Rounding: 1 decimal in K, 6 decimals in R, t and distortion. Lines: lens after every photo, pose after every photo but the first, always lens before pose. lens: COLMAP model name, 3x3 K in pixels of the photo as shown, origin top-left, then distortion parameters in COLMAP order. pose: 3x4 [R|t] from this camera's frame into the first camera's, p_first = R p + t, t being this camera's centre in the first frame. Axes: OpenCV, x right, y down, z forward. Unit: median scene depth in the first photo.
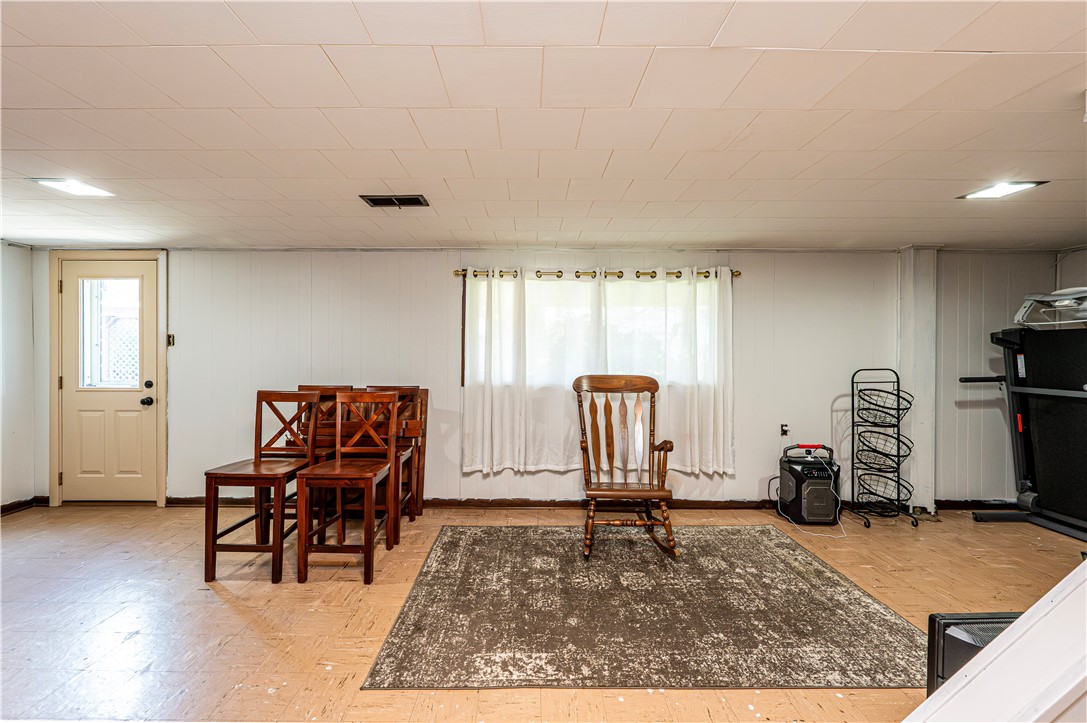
lens RADIAL K [[431.6, 0, 538.4], [0, 431.6, 359.8], [0, 0, 1]] dist [0.002042, -0.000227]
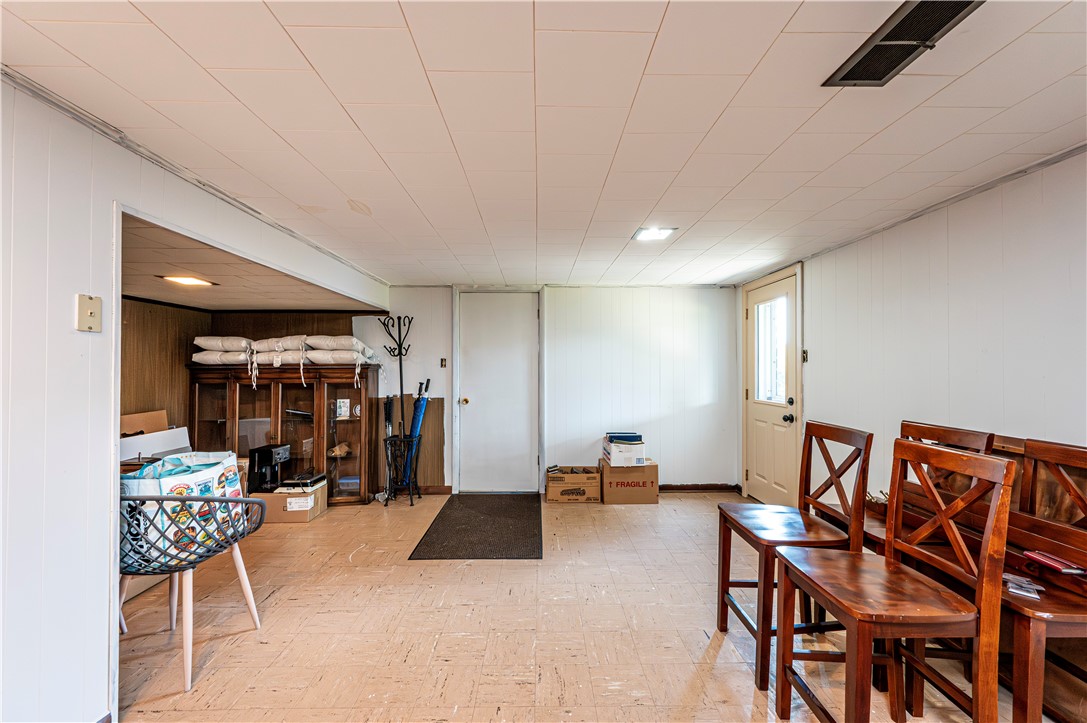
lens RADIAL K [[431.6, 0, 539.0], [0, 431.6, 364.9], [0, 0, 1]] dist [0.002042, -0.000227]
pose [[0.006645, -0.009419, -0.999934, 0.086894], [-0.007262, 0.999929, -0.009468, -0.013147], [0.999952, 0.007325, 0.006576, 0.416267]]
